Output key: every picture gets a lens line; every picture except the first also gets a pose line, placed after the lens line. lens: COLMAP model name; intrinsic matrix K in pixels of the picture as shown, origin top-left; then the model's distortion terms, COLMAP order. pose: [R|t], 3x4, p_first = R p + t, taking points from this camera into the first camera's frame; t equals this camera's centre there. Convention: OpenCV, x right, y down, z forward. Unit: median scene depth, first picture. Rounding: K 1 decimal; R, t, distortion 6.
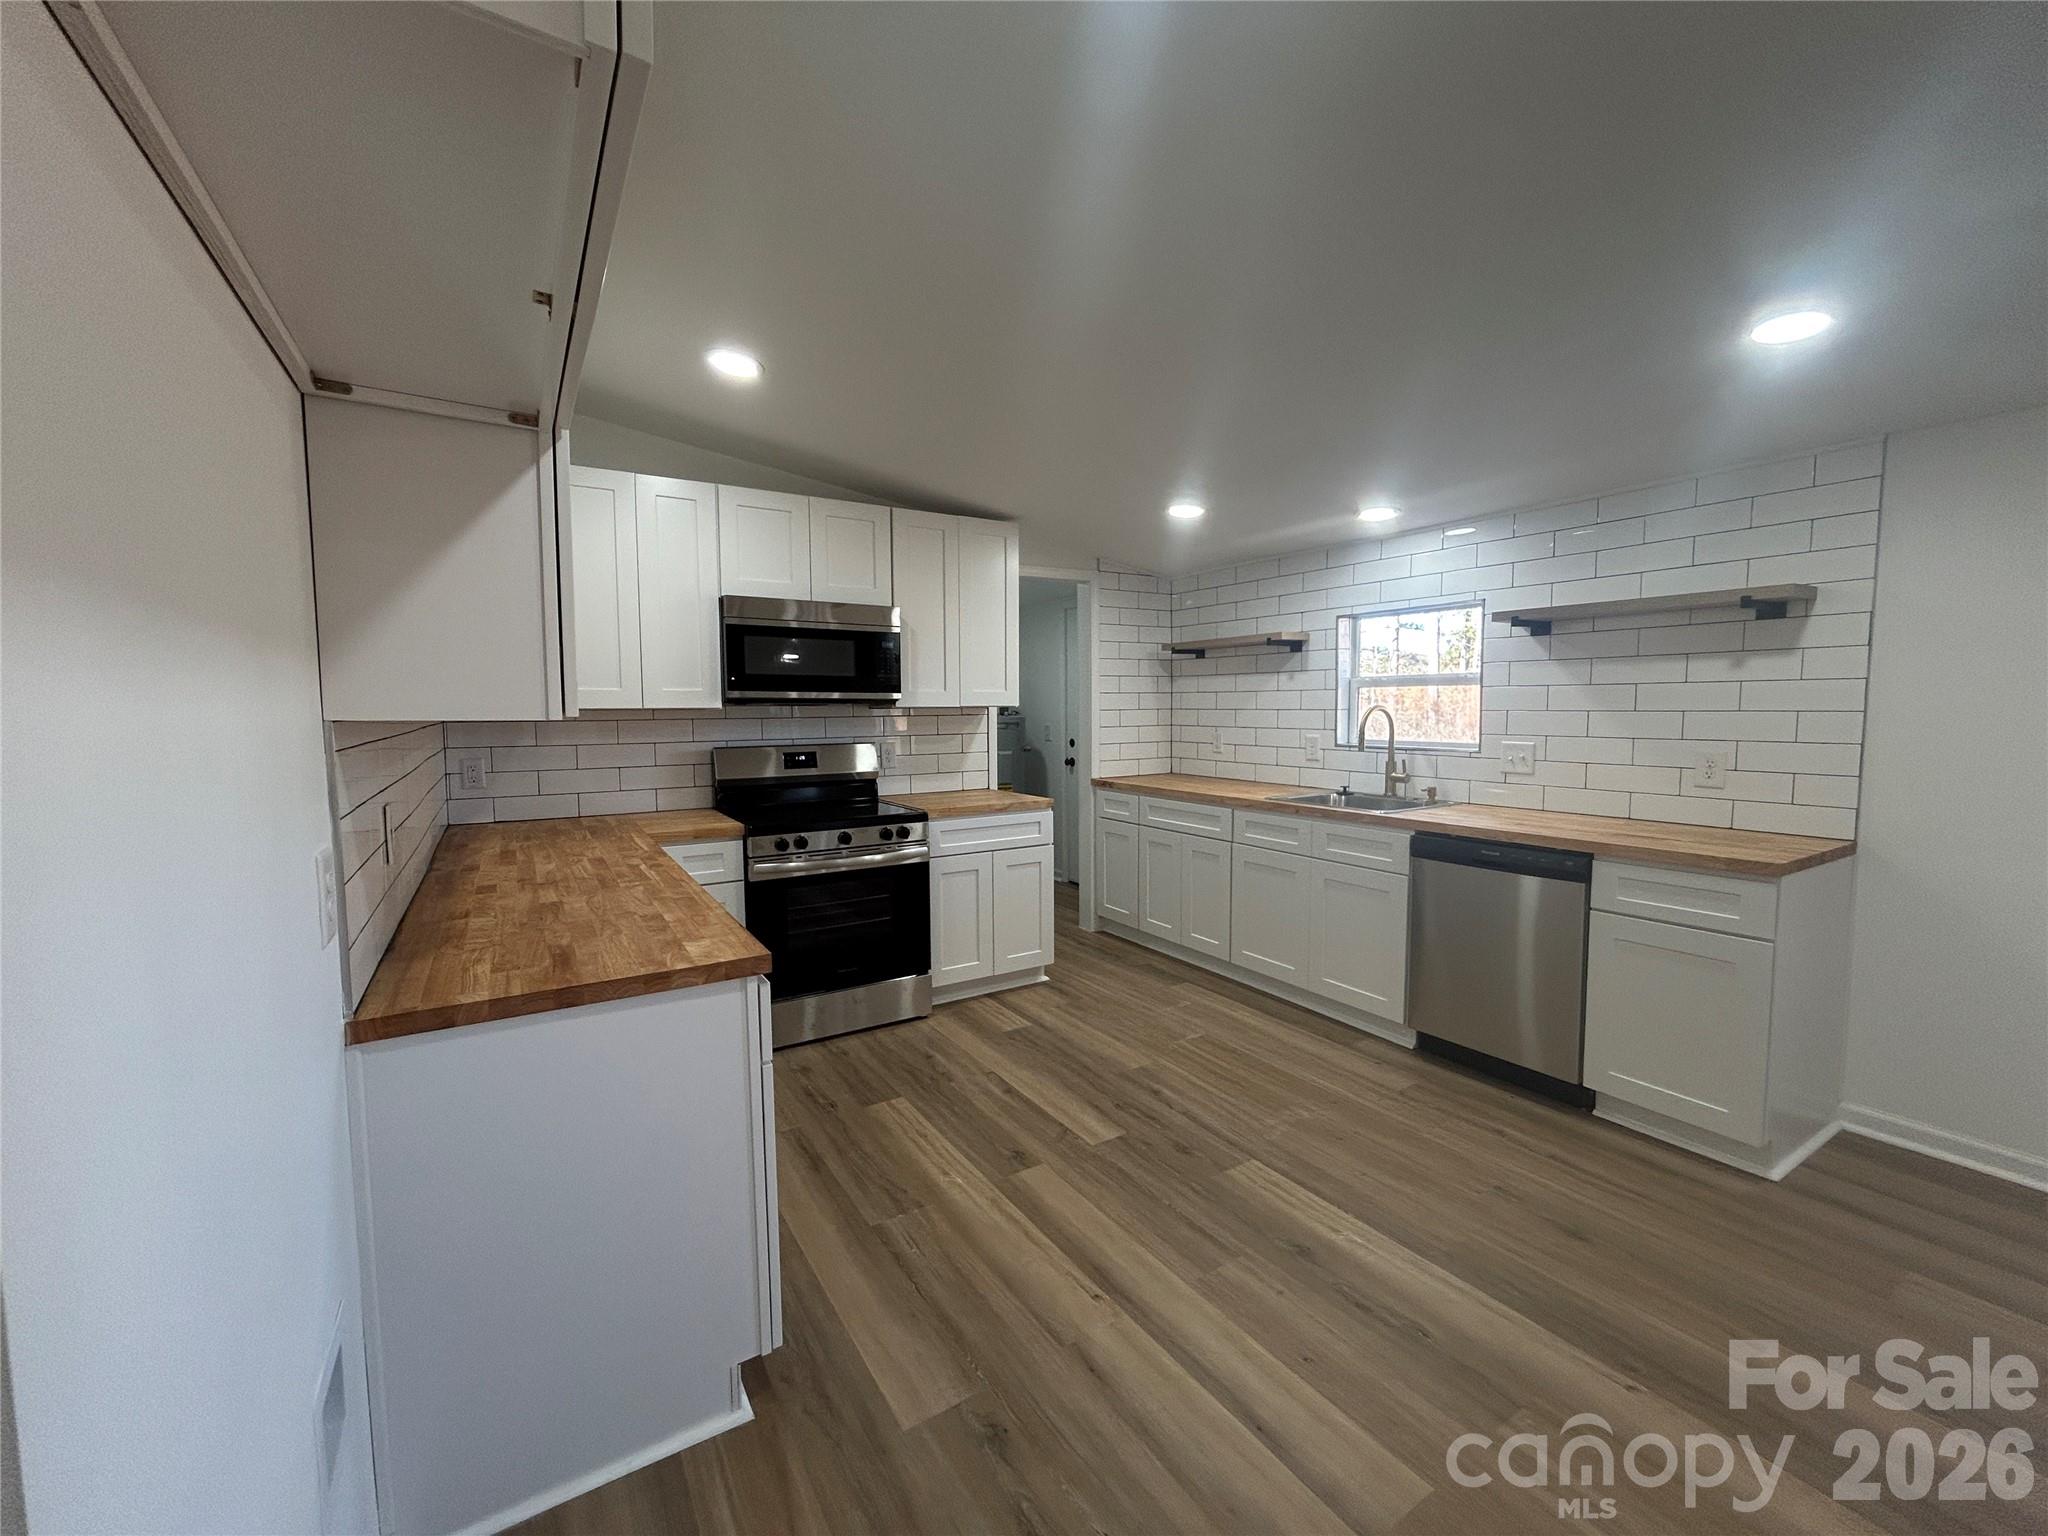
lens RADIAL K [[829.7, 0, 1021.0], [0, 829.7, 767.3], [0, 0, 1]] dist [-0.000600, 0.000197]
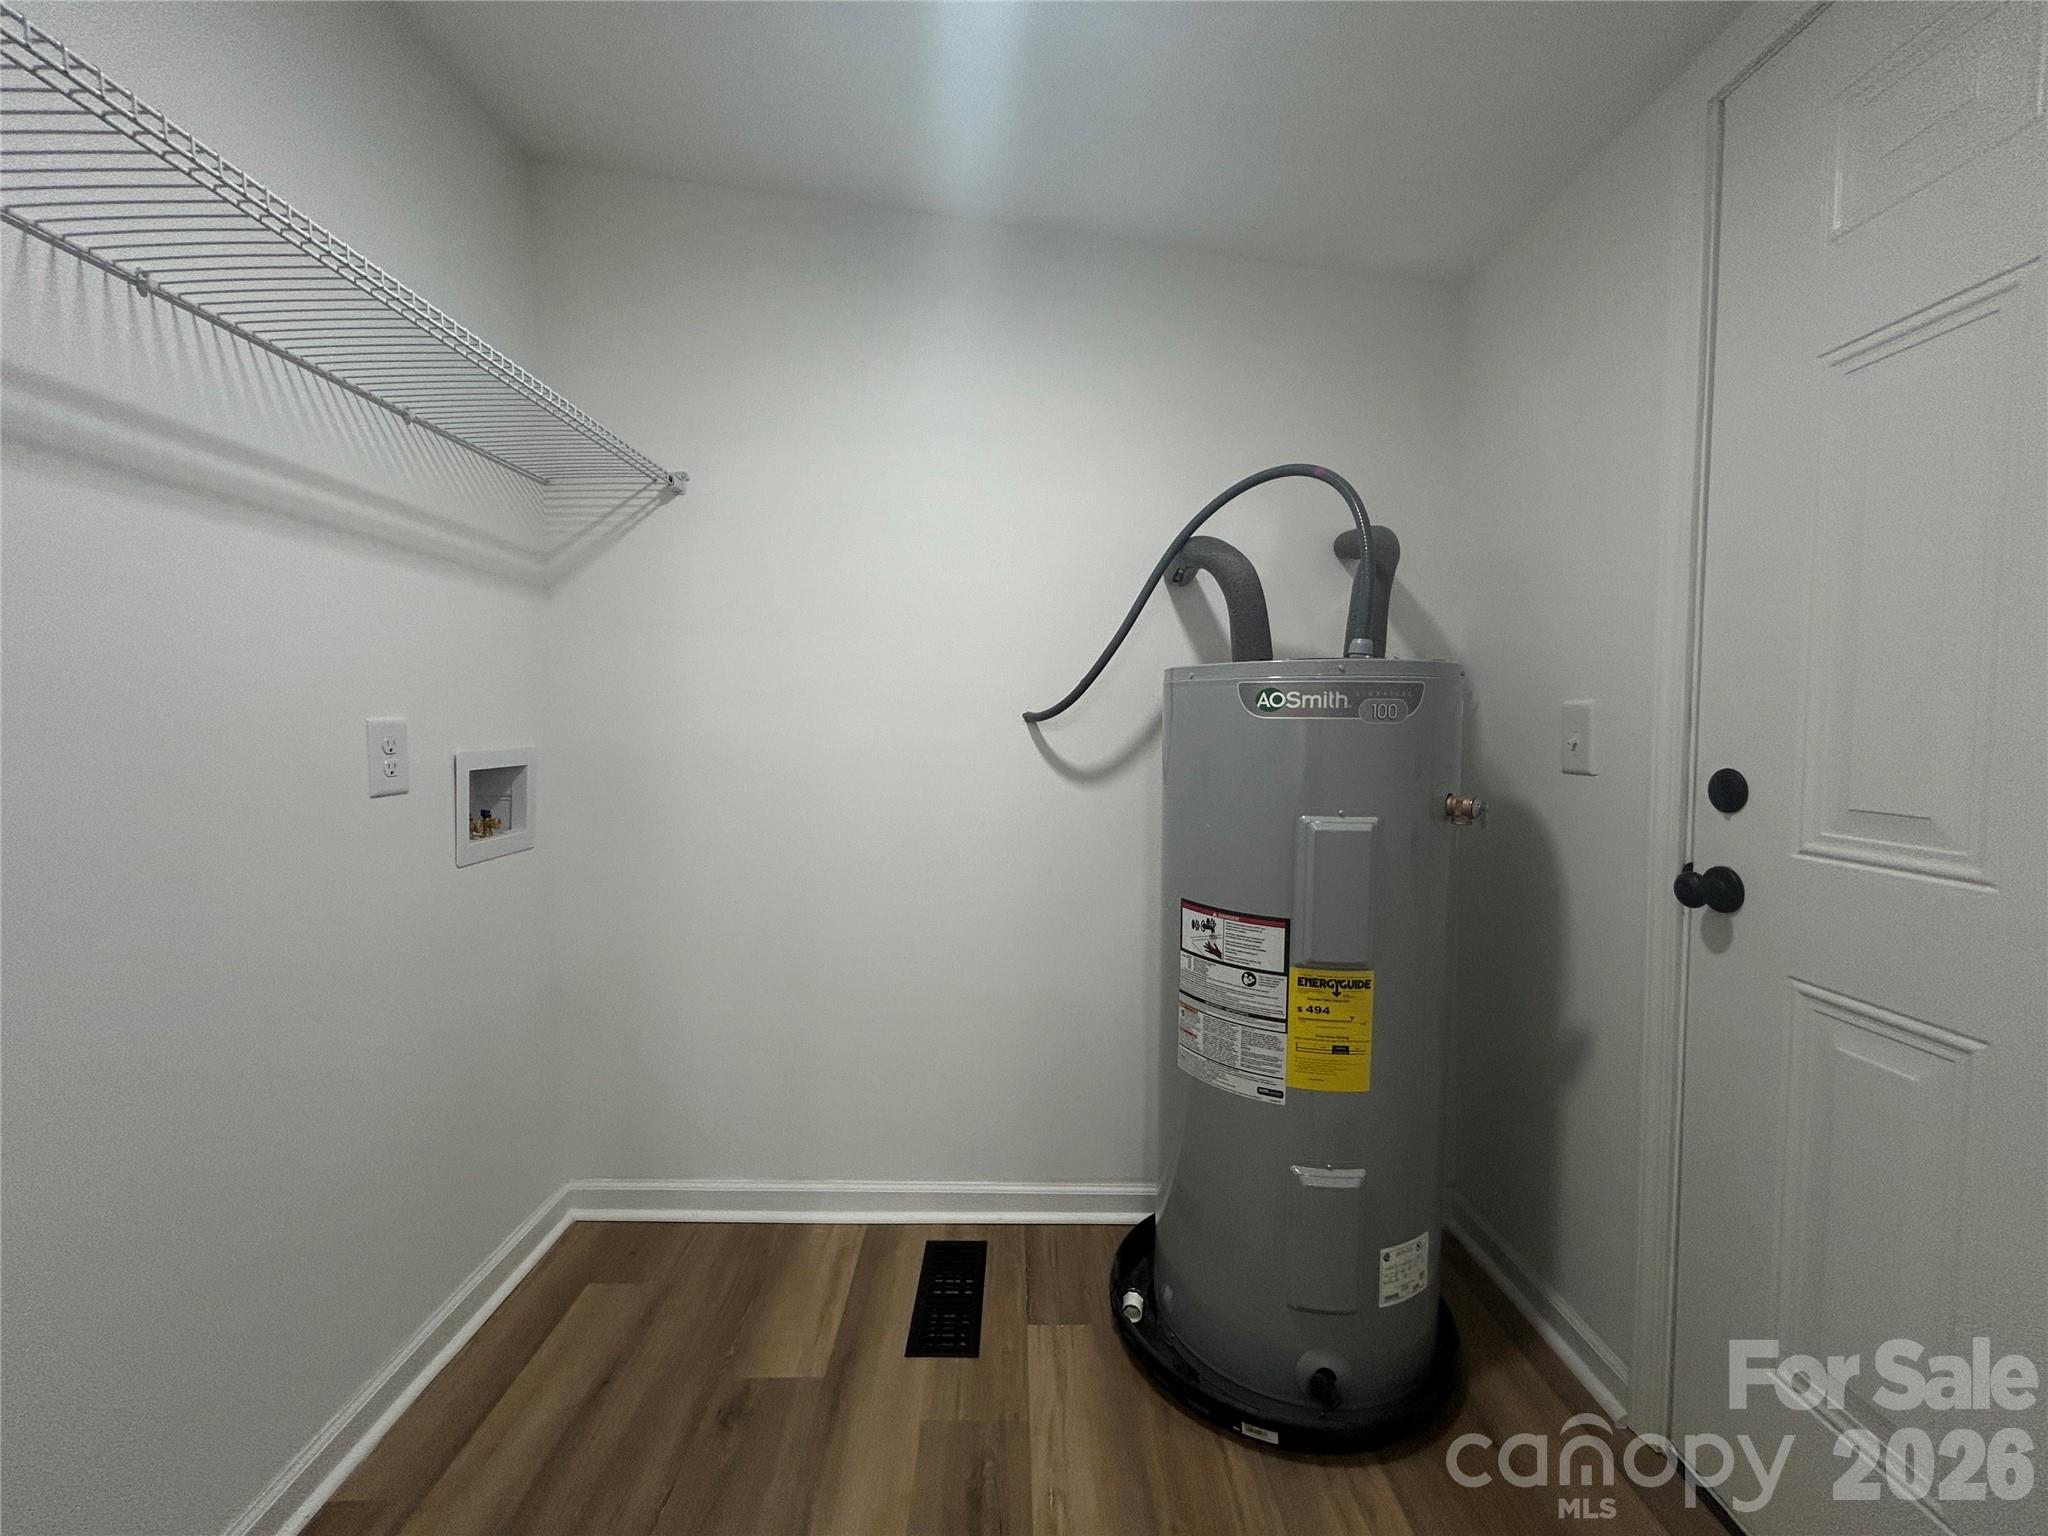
lens RADIAL K [[829.7, 0, 1011.4], [0, 829.7, 784.2], [0, 0, 1]] dist [-0.000600, 0.000197]
pose [[0.849082, 0.047890, -0.526085, 0.034737], [-0.042993, 0.998843, 0.021538, -0.047538], [0.526508, 0.004330, 0.850159, 1.249407]]
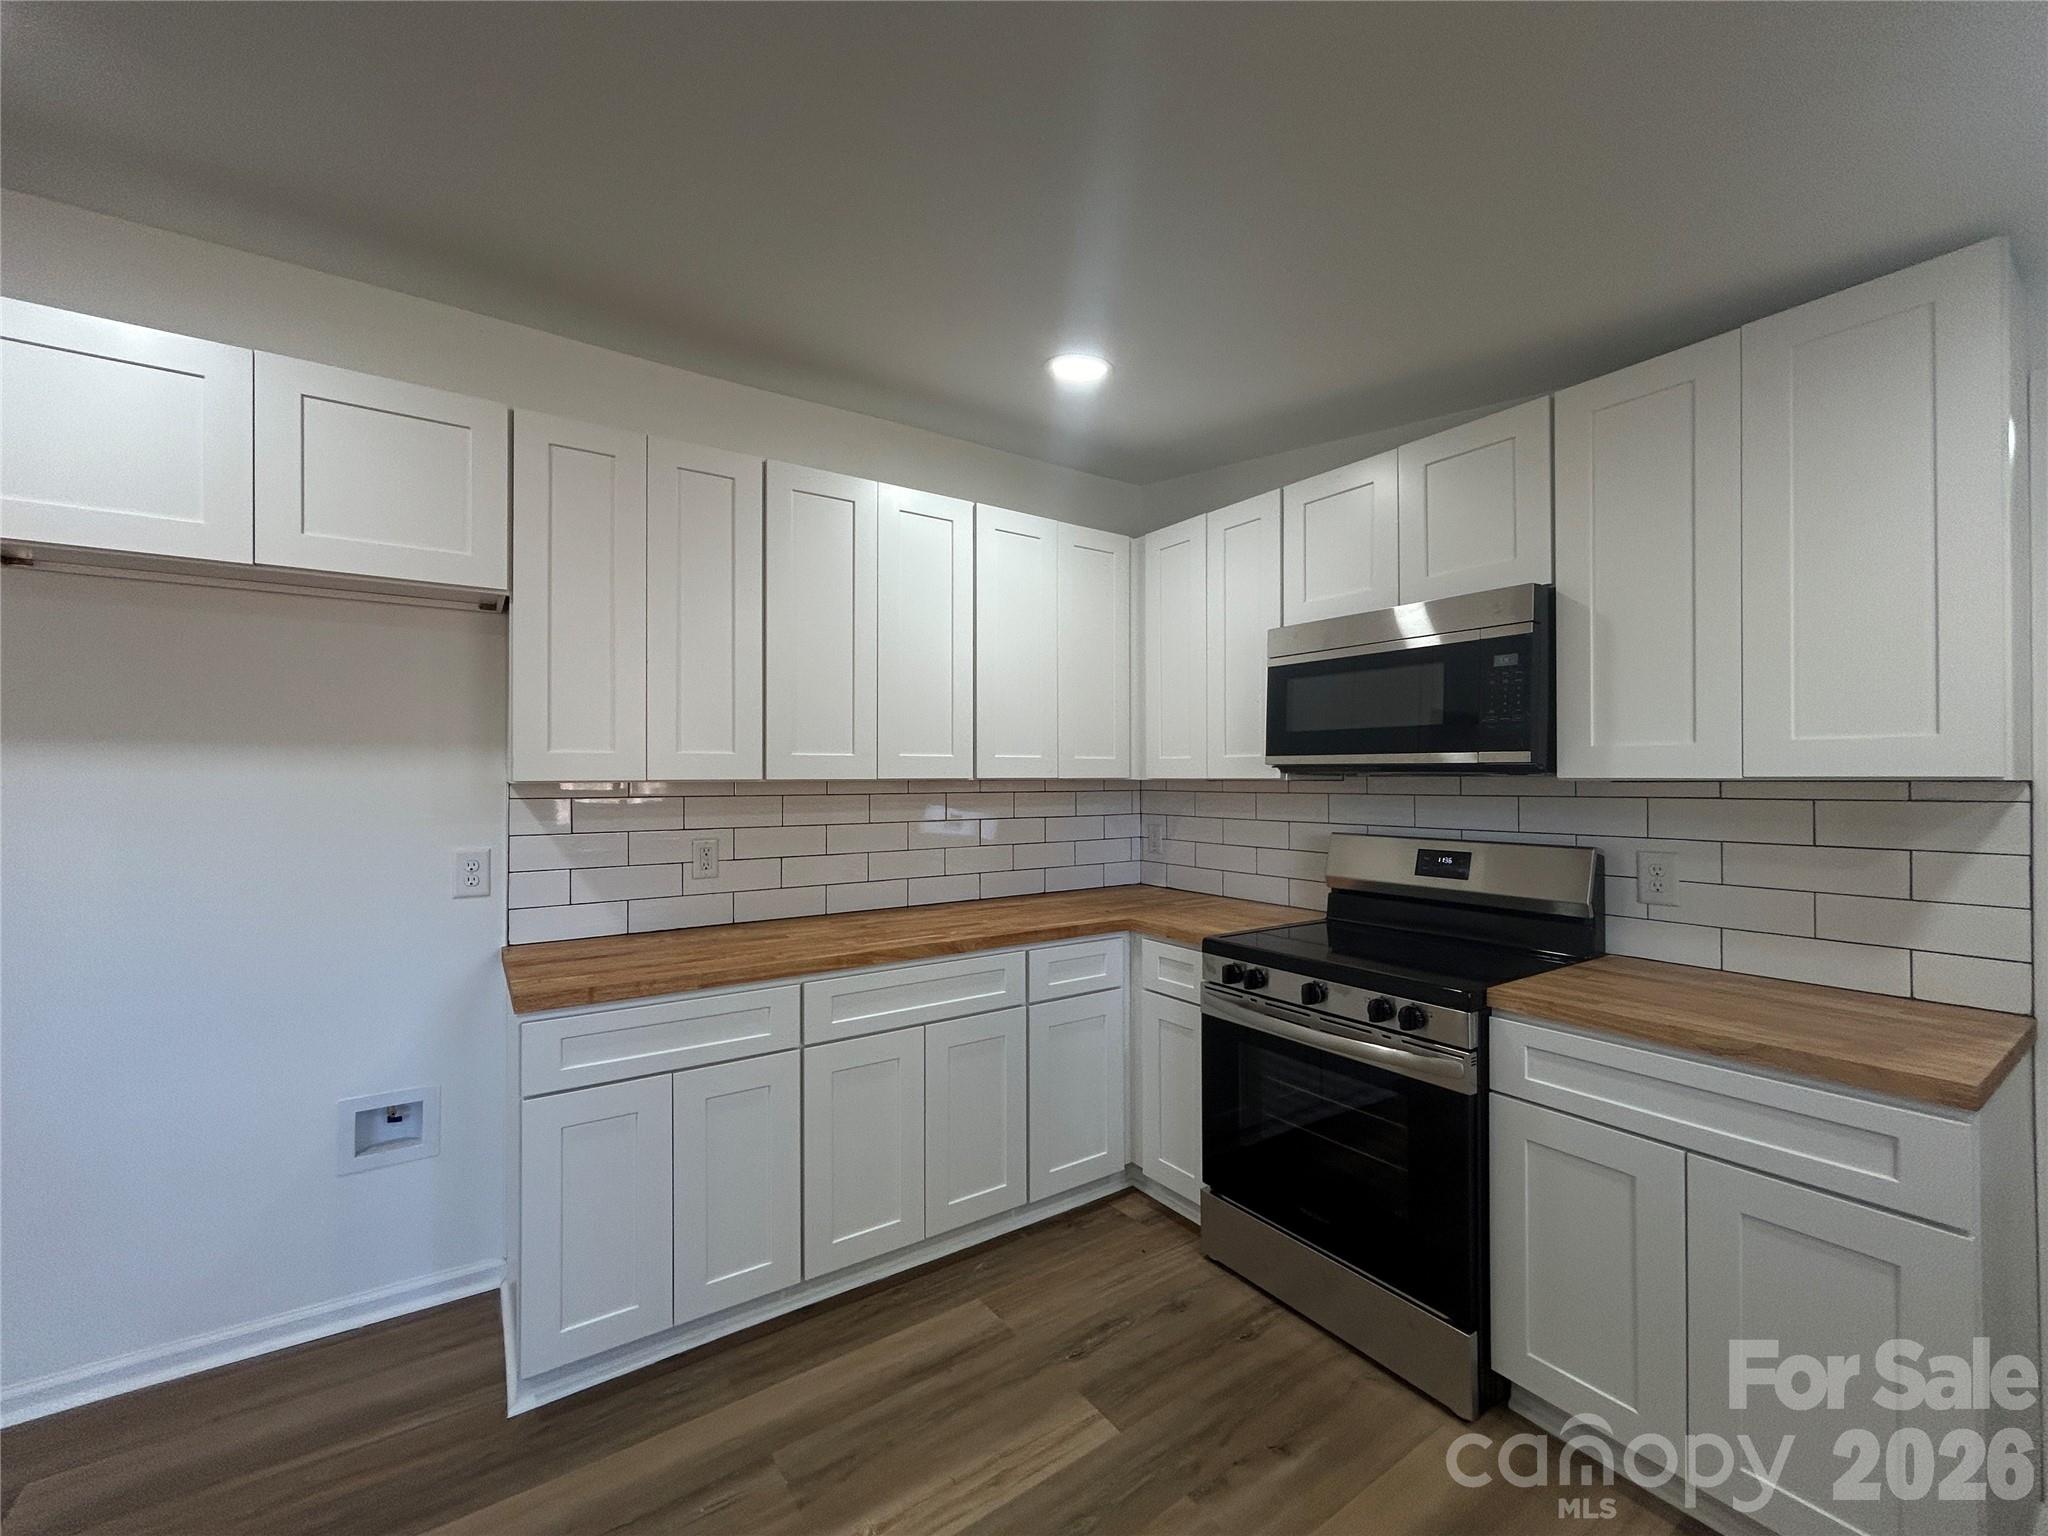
lens RADIAL K [[829.7, 0, 1014.6], [0, 829.7, 771.2], [0, 0, 1]] dist [-0.000600, 0.000197]
pose [[0.037790, -0.004518, -0.999275, 0.351875], [-0.075417, 0.997125, -0.007361, -0.050611], [0.996436, 0.075641, 0.037341, 0.678346]]
